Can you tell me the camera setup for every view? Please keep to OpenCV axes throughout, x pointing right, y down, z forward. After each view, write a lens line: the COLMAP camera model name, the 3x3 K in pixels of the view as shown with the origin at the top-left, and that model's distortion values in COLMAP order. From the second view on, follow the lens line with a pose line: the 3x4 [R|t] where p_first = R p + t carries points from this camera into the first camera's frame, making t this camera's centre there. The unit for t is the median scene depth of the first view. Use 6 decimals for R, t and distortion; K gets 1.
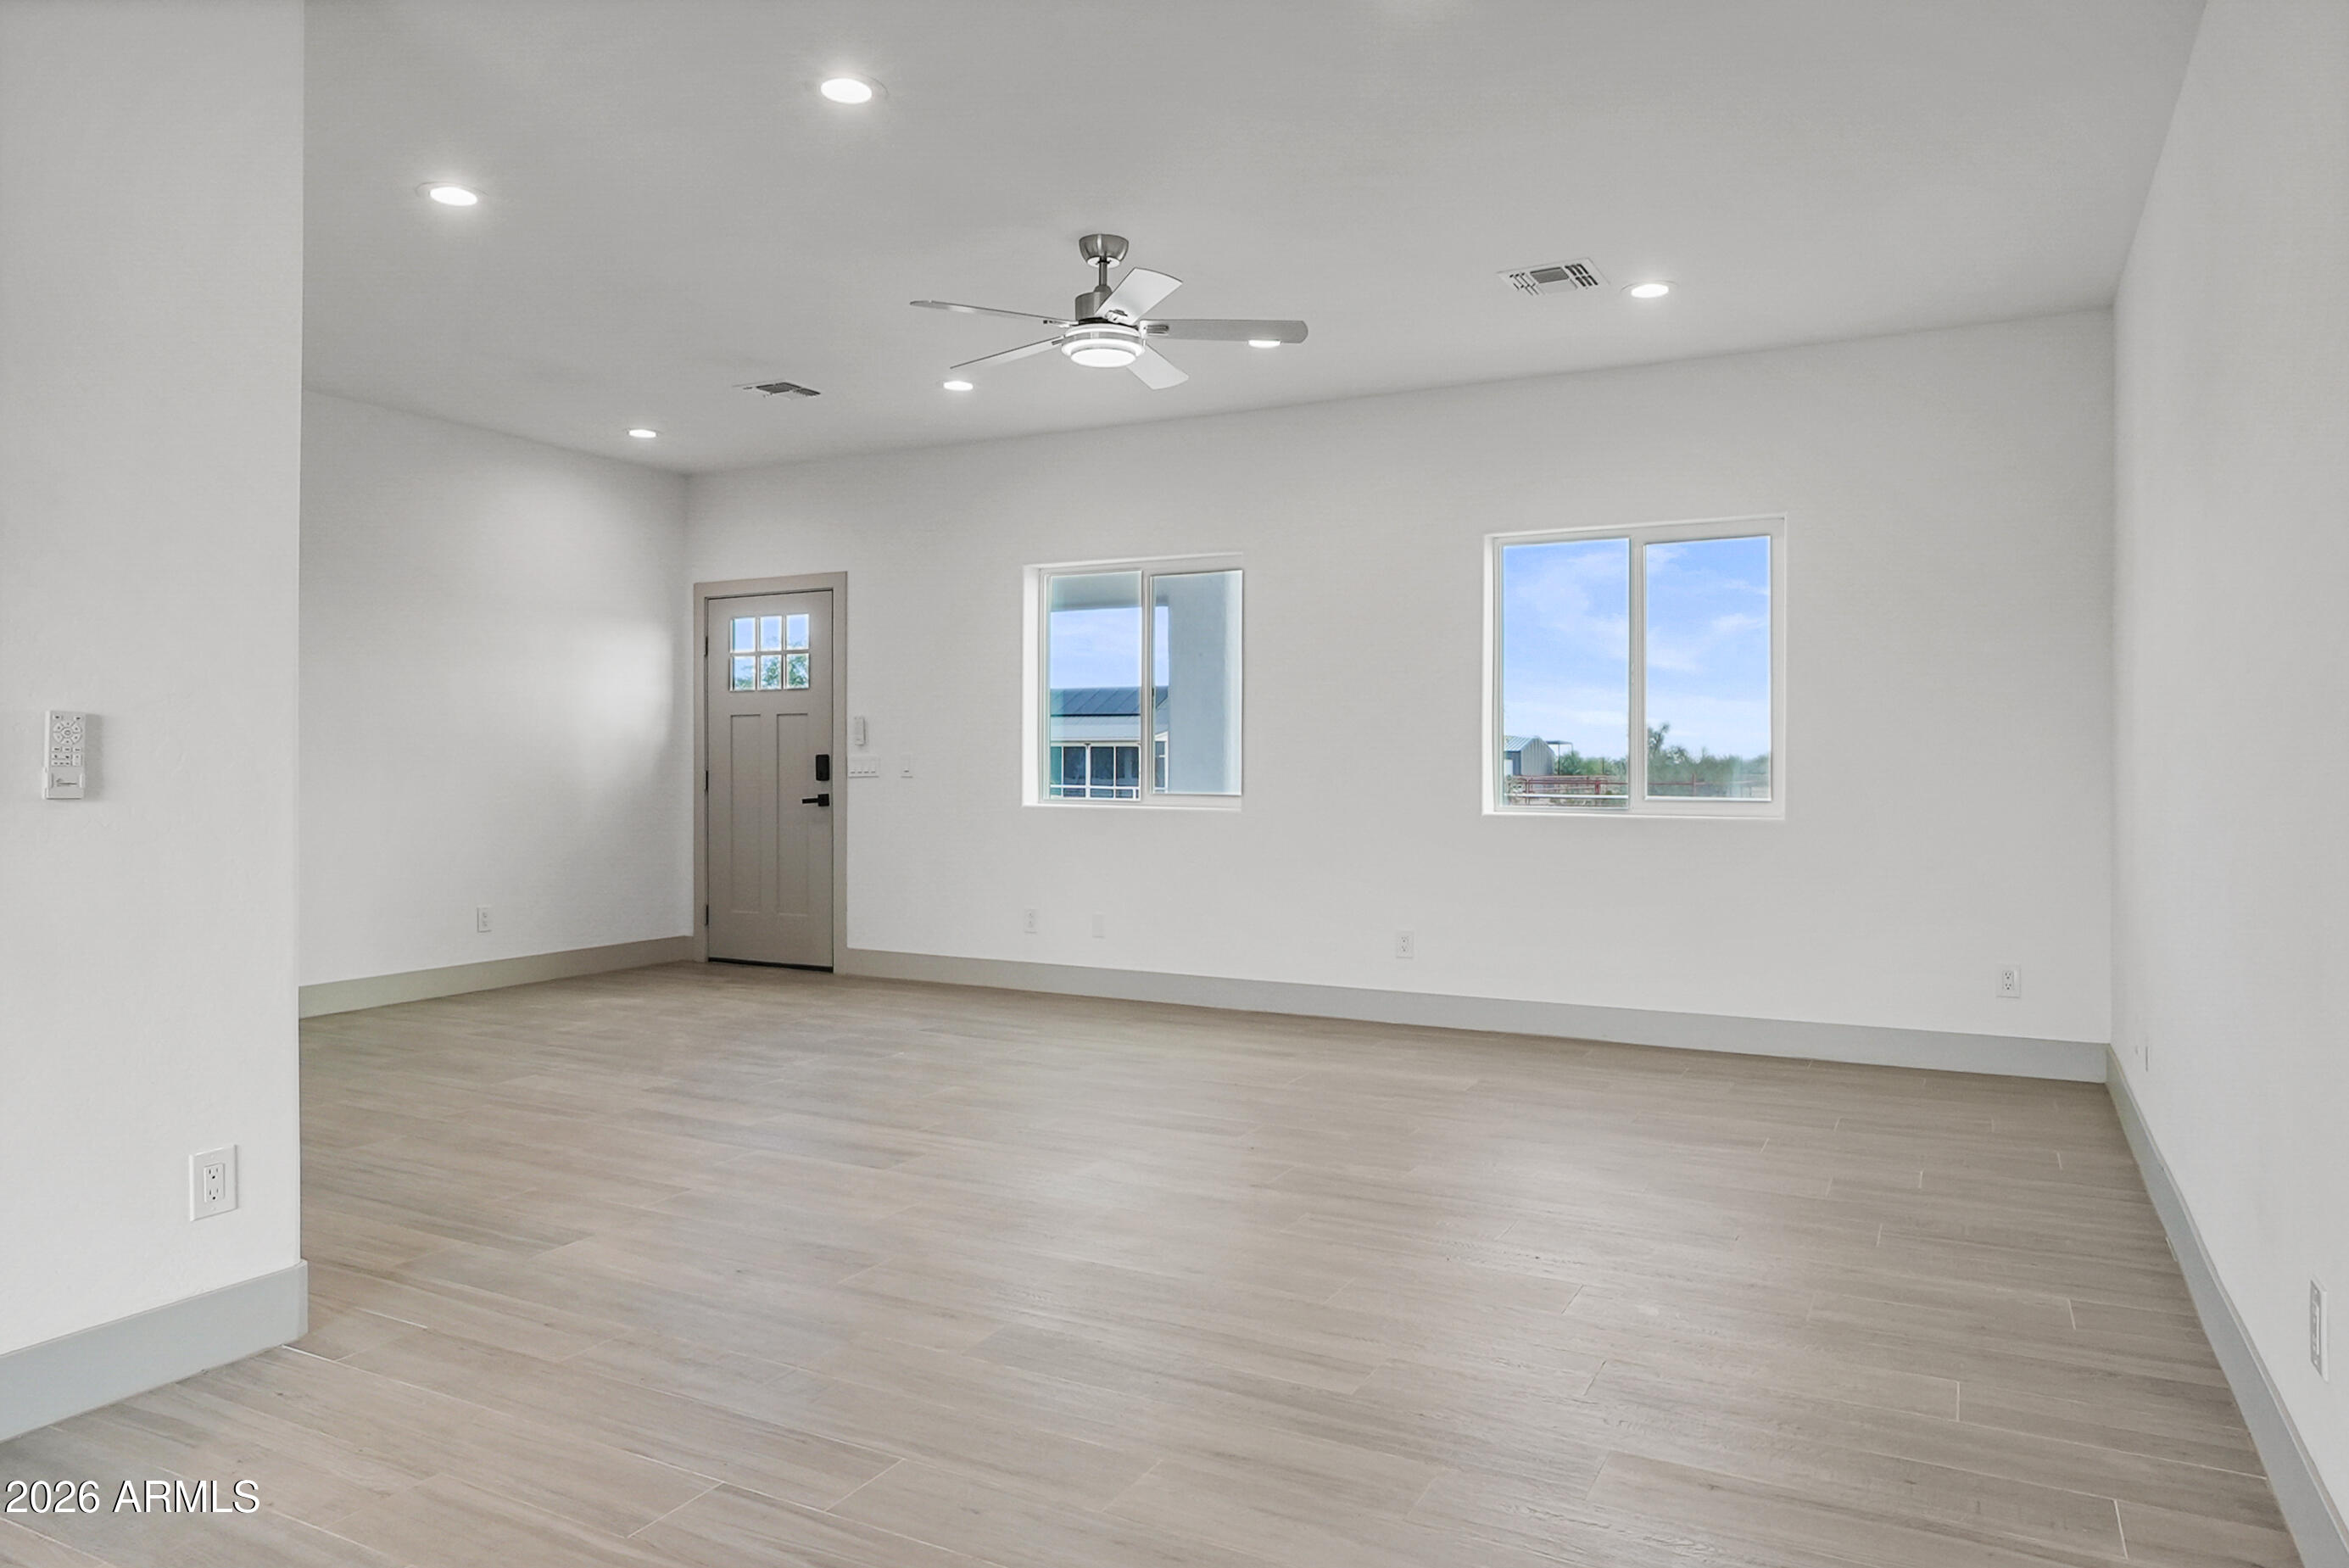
lens RADIAL K [[1508.1, 0, 1170.8], [0, 1508.1, 782.0], [0, 0, 1]] dist [0.001474, 0.009238]
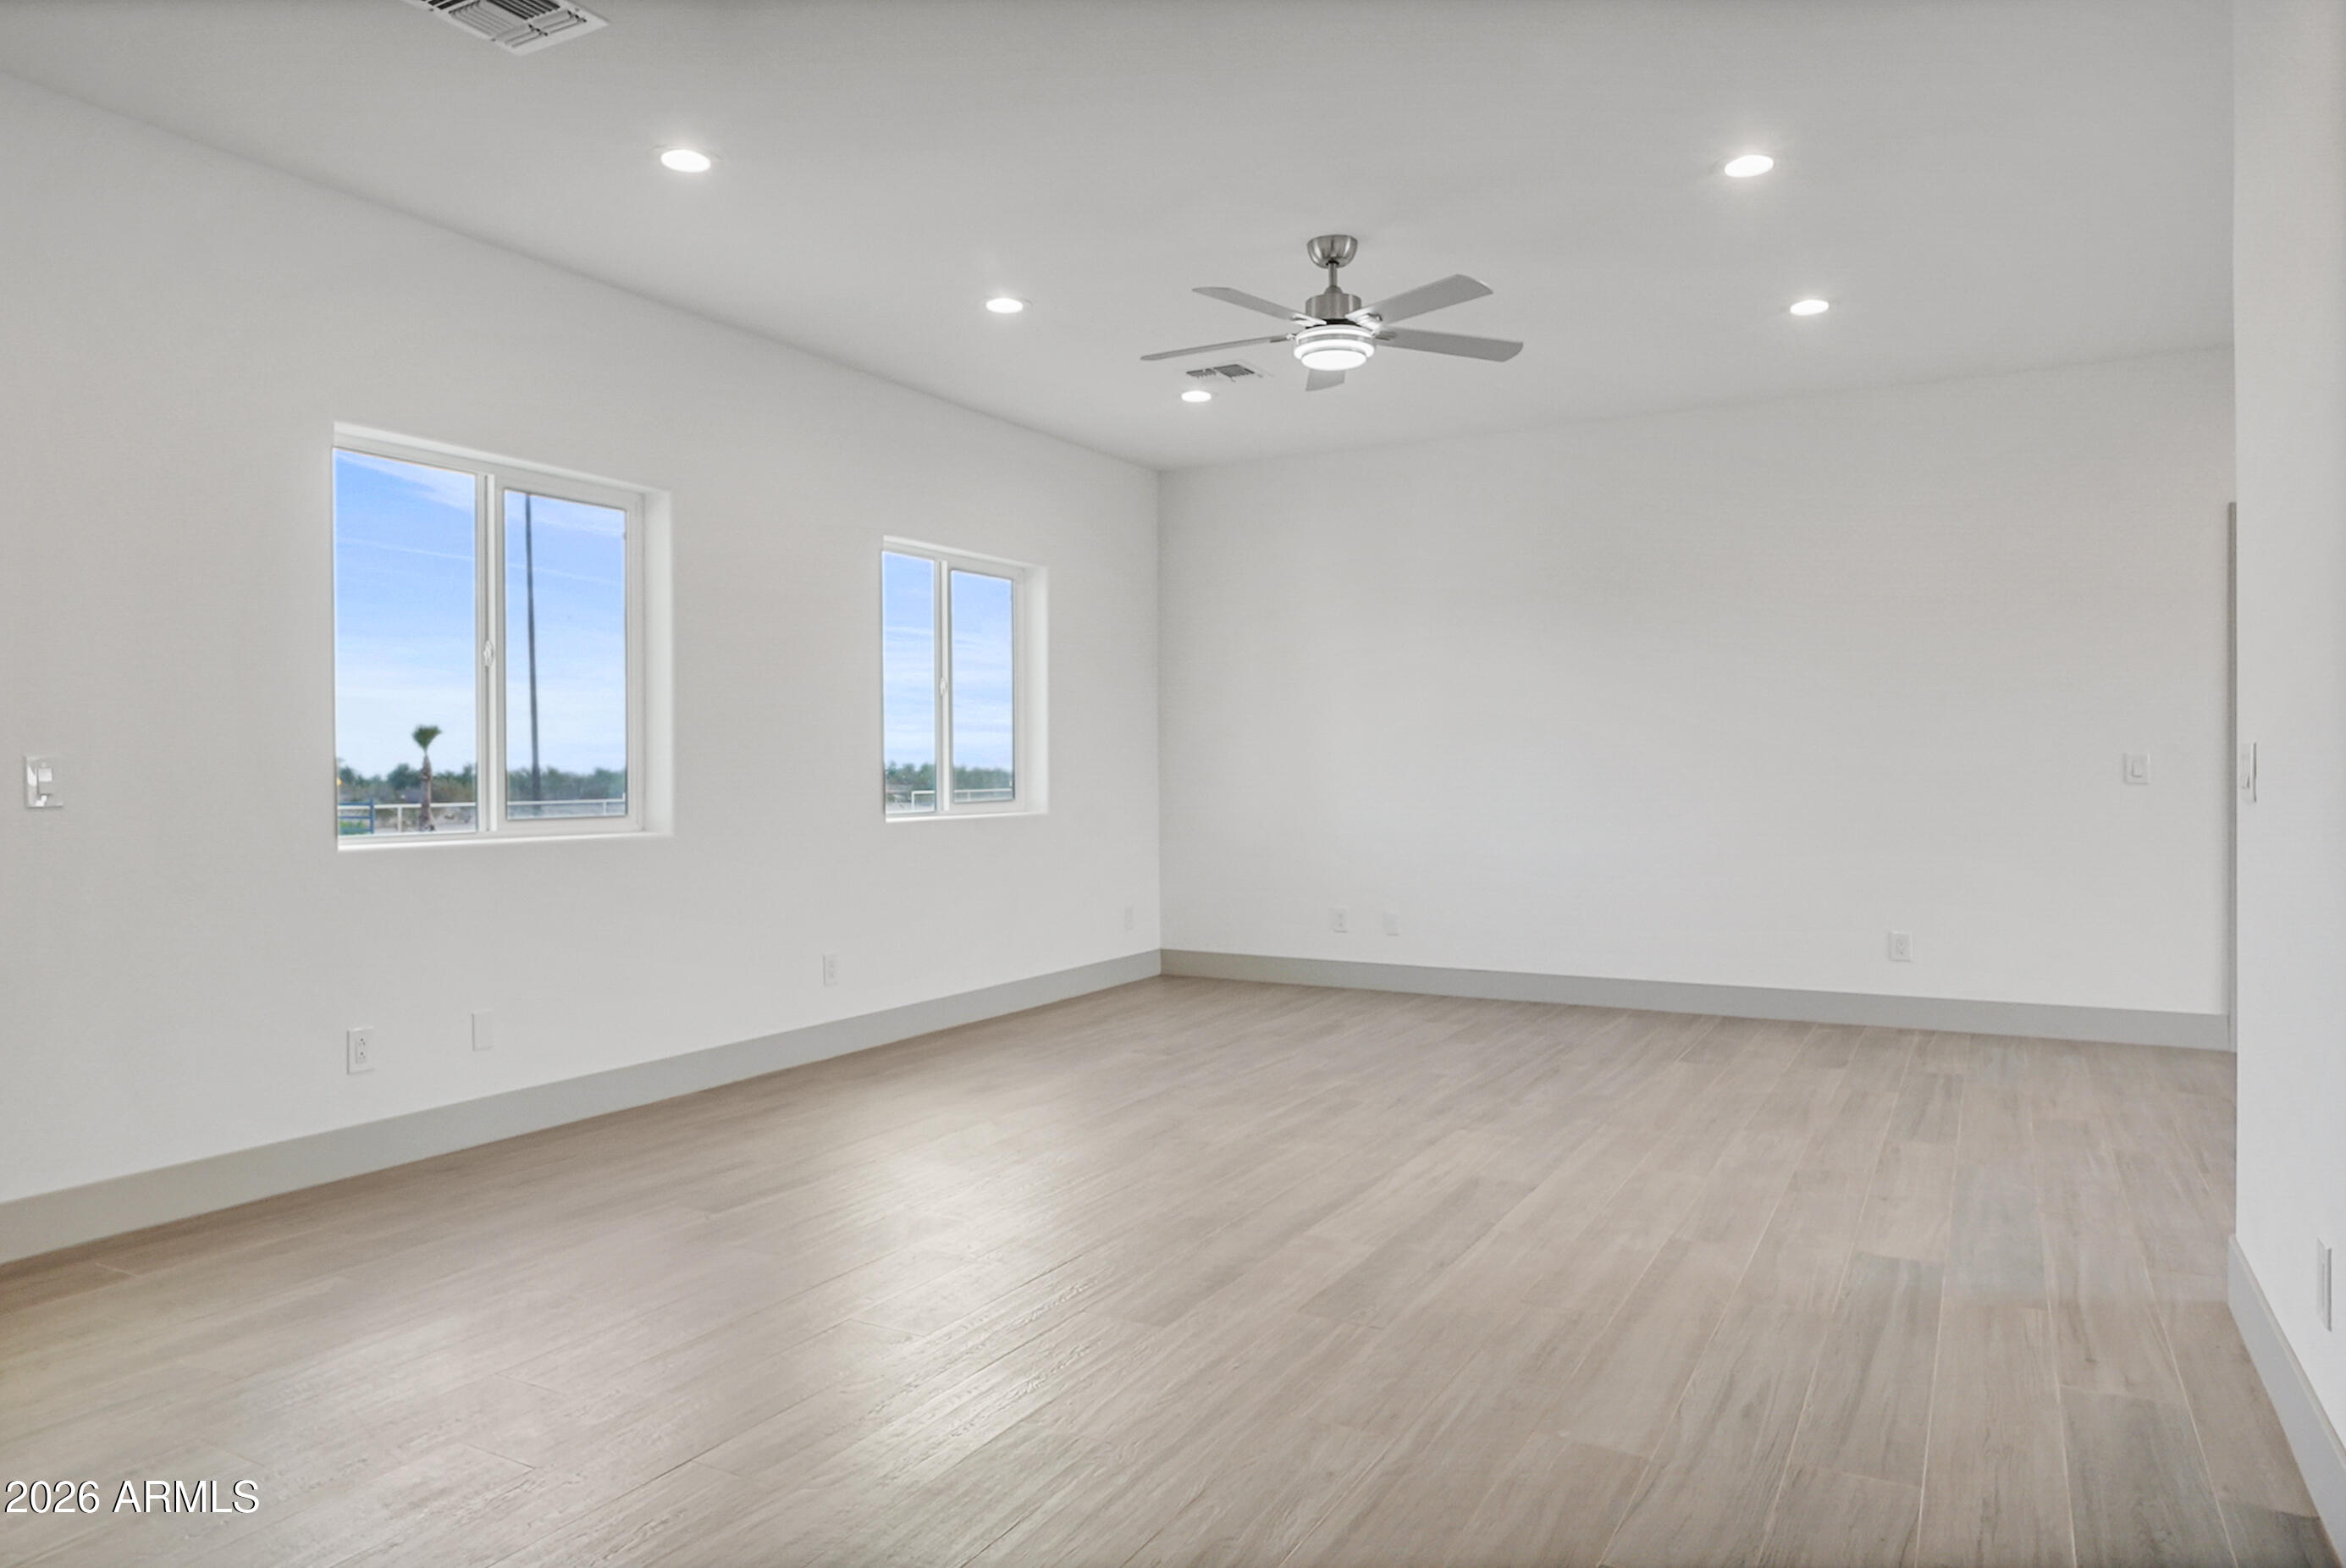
lens RADIAL K [[1506.2, 0, 1162.4], [0, 1506.2, 791.4], [0, 0, 1]] dist [0.001474, 0.009238]
pose [[0.004889, -0.014448, 0.999884, -0.599857], [0.018165, 0.999732, 0.014357, -0.006833], [-0.999823, 0.018093, 0.005151, 0.640544]]
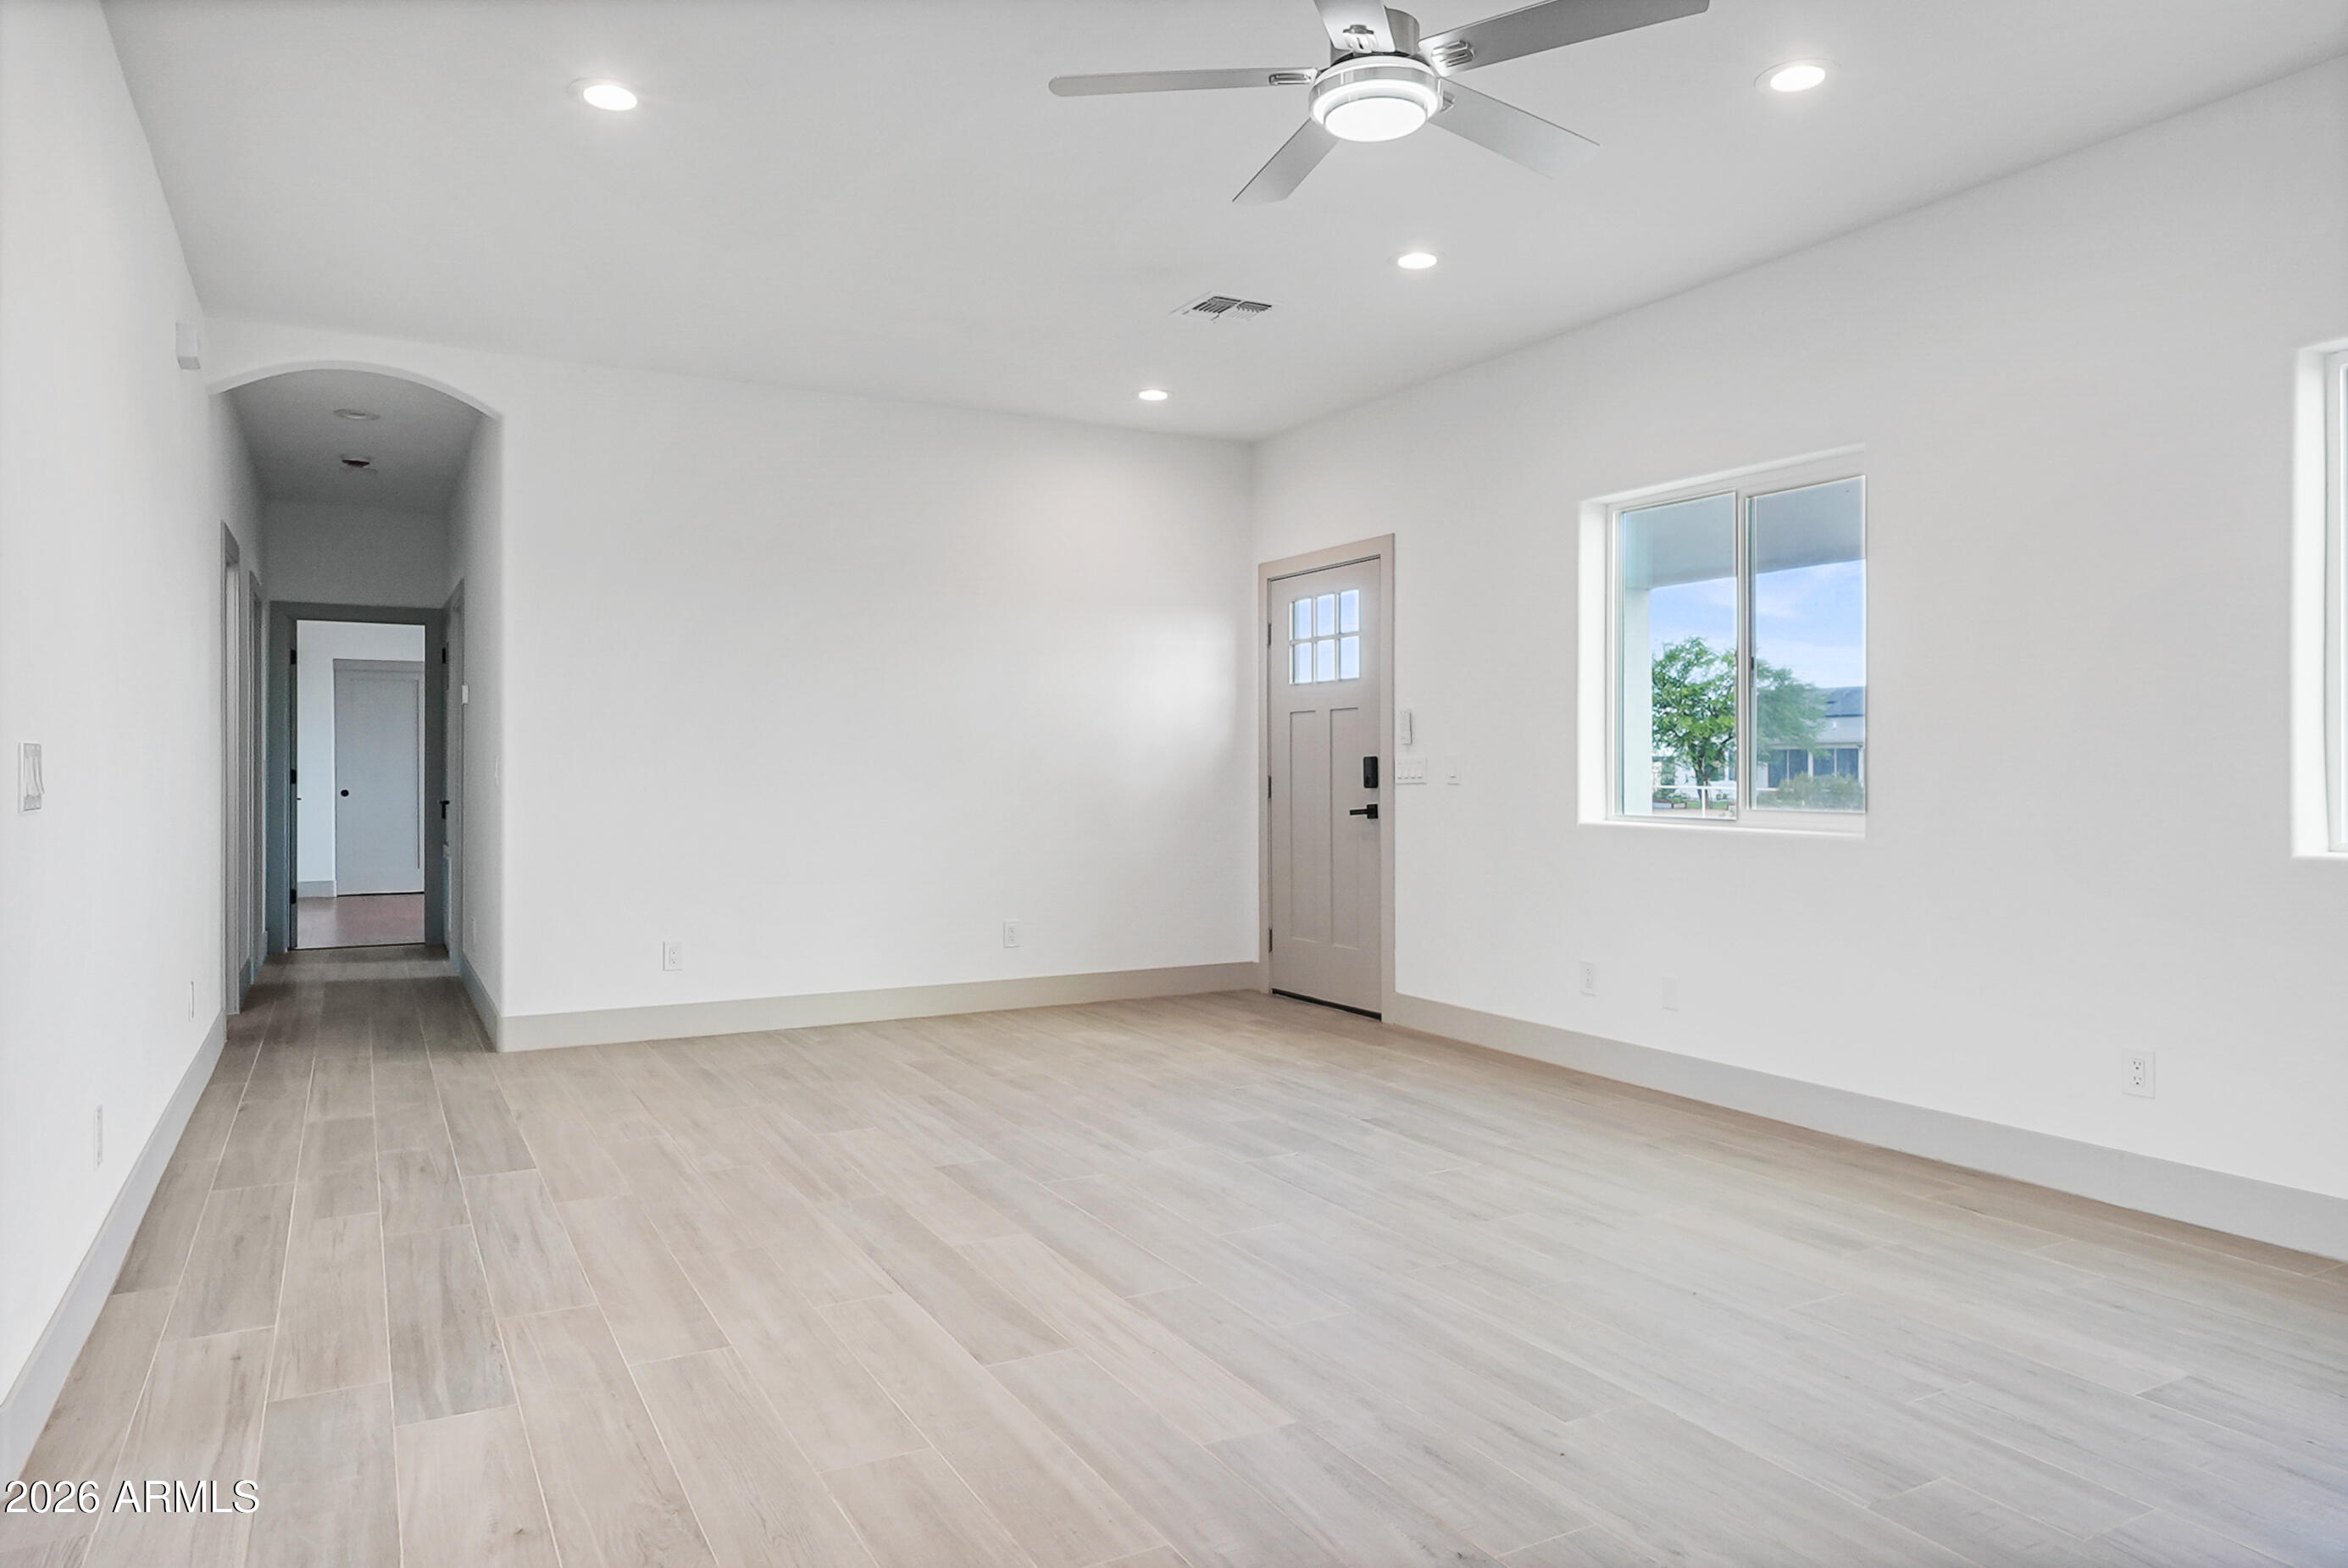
lens RADIAL K [[1507.2, 0, 1177.6], [0, 1507.2, 767.6], [0, 0, 1]] dist [0.001474, 0.009238]
pose [[0.840895, -0.001974, -0.541195, 0.129411], [-0.005737, 0.999905, -0.012560, -0.001033], [0.541168, 0.013666, 0.840803, 0.247679]]
